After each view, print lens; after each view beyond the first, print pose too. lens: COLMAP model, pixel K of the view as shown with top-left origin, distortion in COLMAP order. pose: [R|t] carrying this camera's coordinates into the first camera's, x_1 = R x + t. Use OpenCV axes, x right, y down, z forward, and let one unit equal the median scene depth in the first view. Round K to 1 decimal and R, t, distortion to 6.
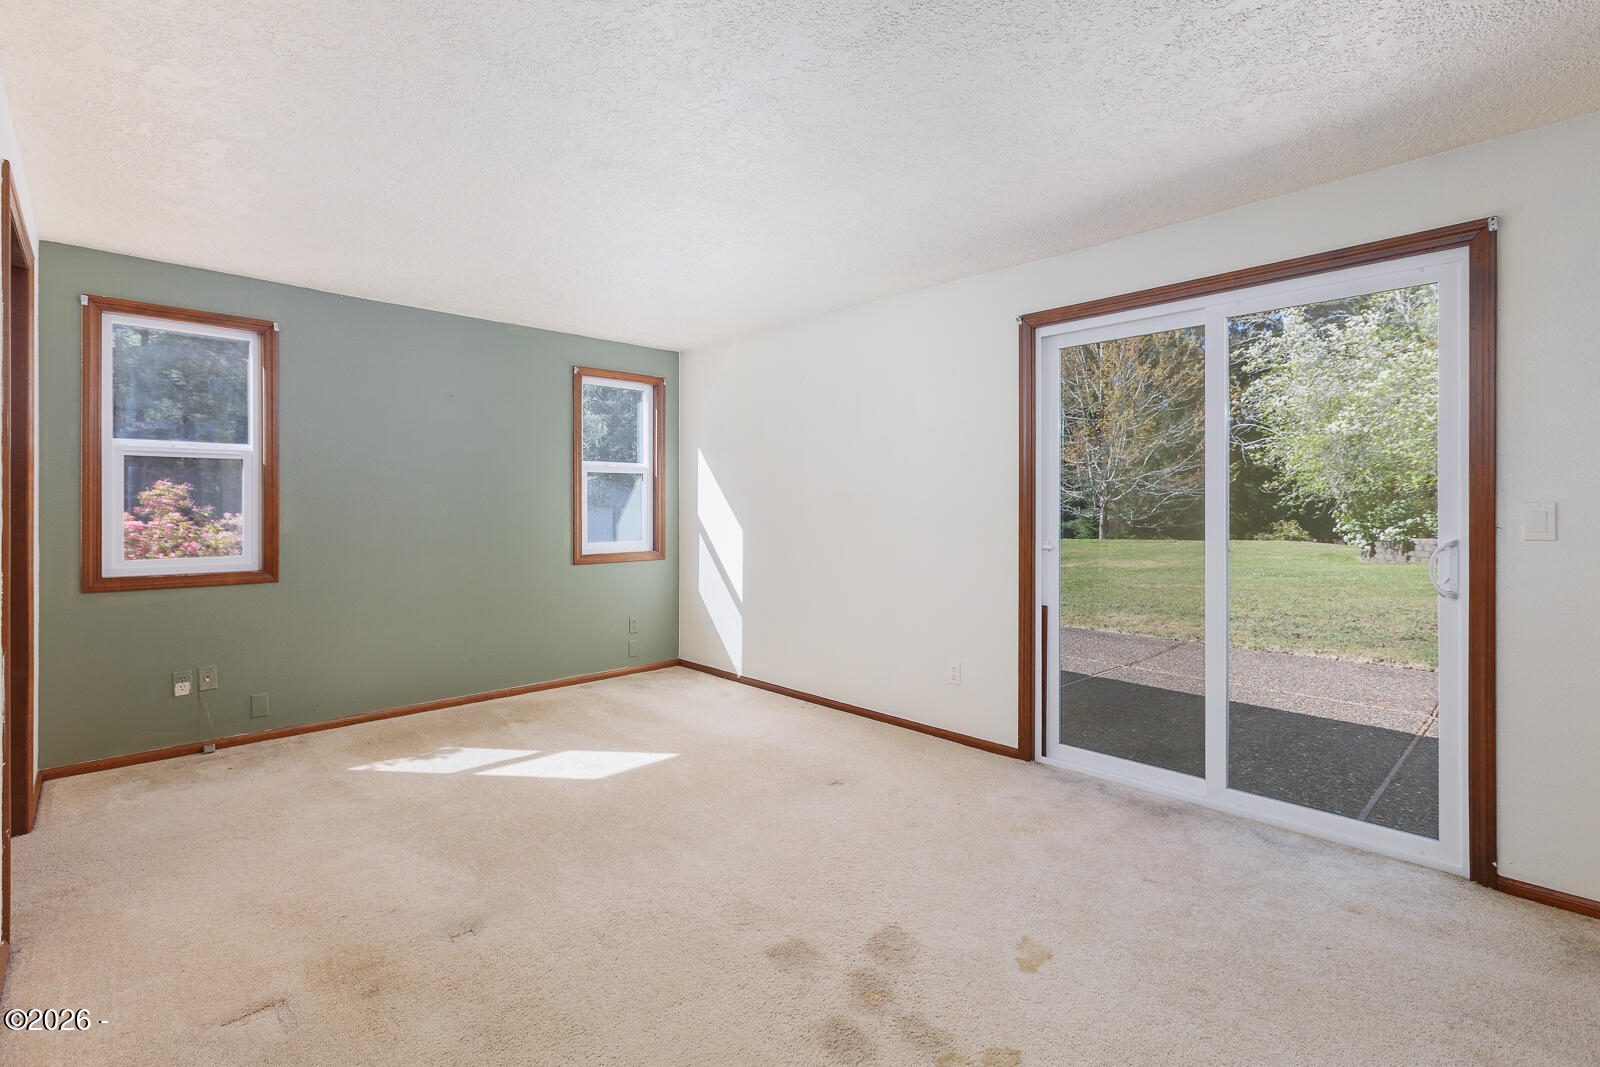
lens RADIAL K [[726.6, 0, 796.0], [0, 726.6, 521.4], [0, 0, 1]] dist [0.001708, -0.000090]
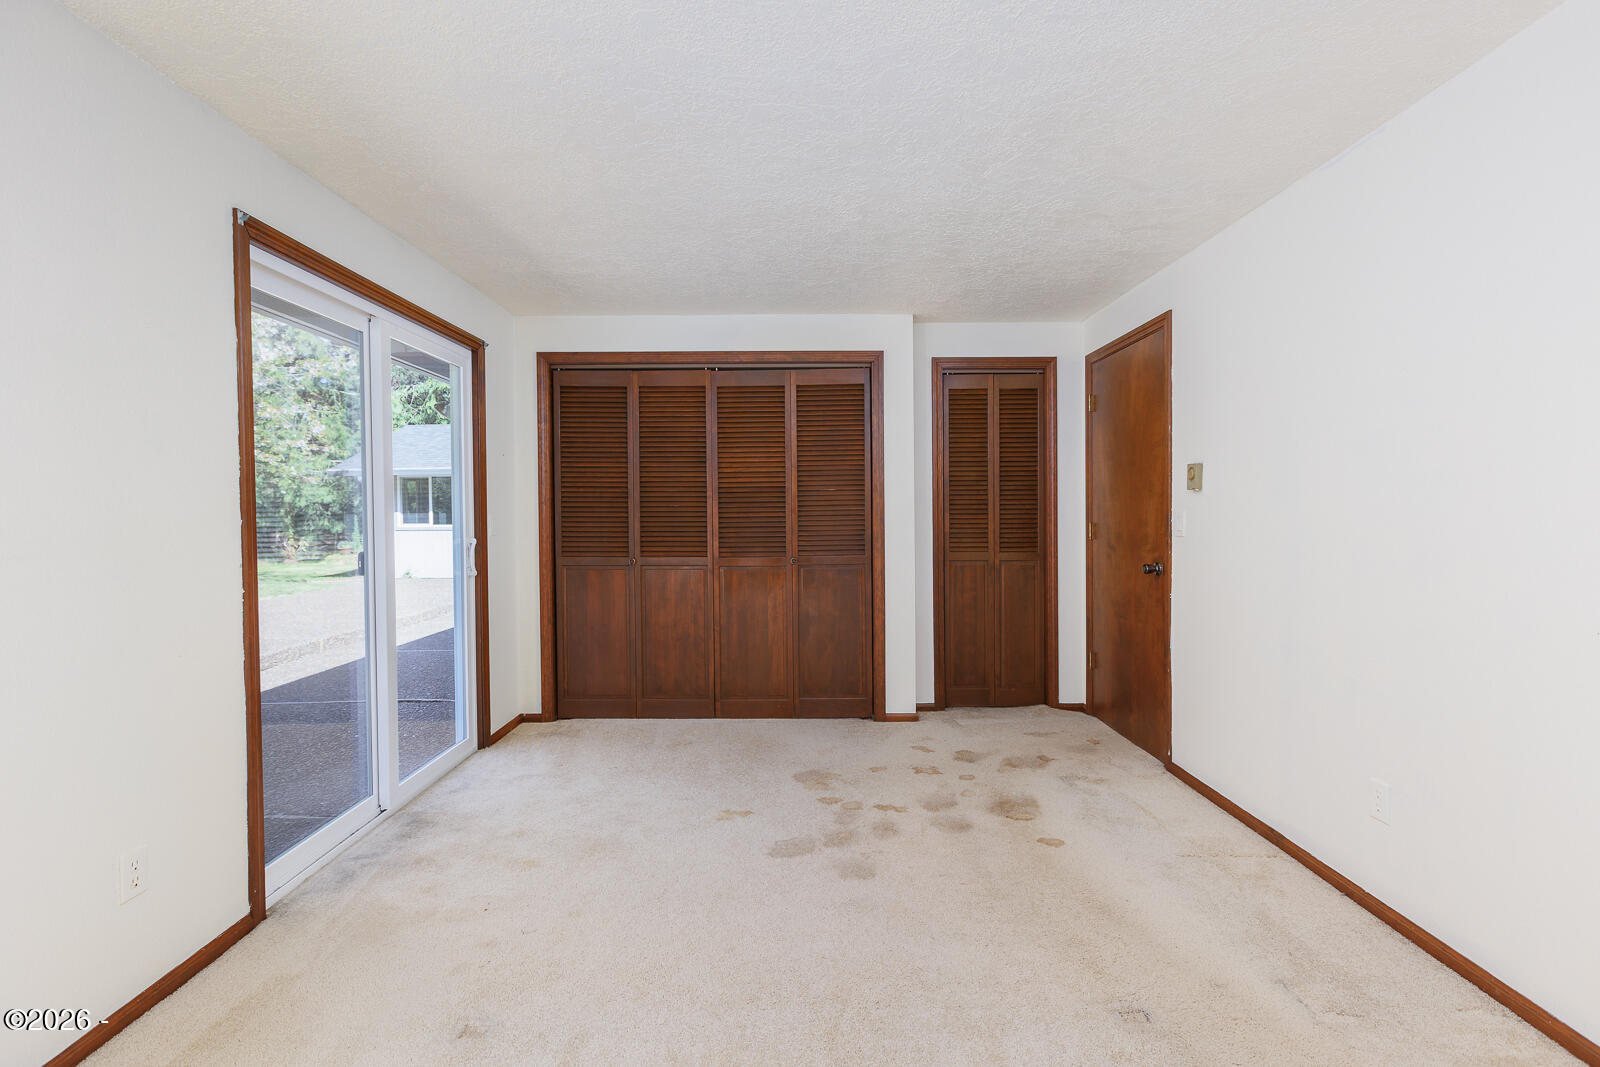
lens RADIAL K [[726.6, 0, 794.2], [0, 726.6, 524.8], [0, 0, 1]] dist [0.001708, -0.000090]
pose [[-0.738591, -0.009190, 0.674091, -0.750275], [0.012790, 0.999536, 0.027641, -0.038977], [-0.674032, 0.029037, -0.738131, 1.942262]]
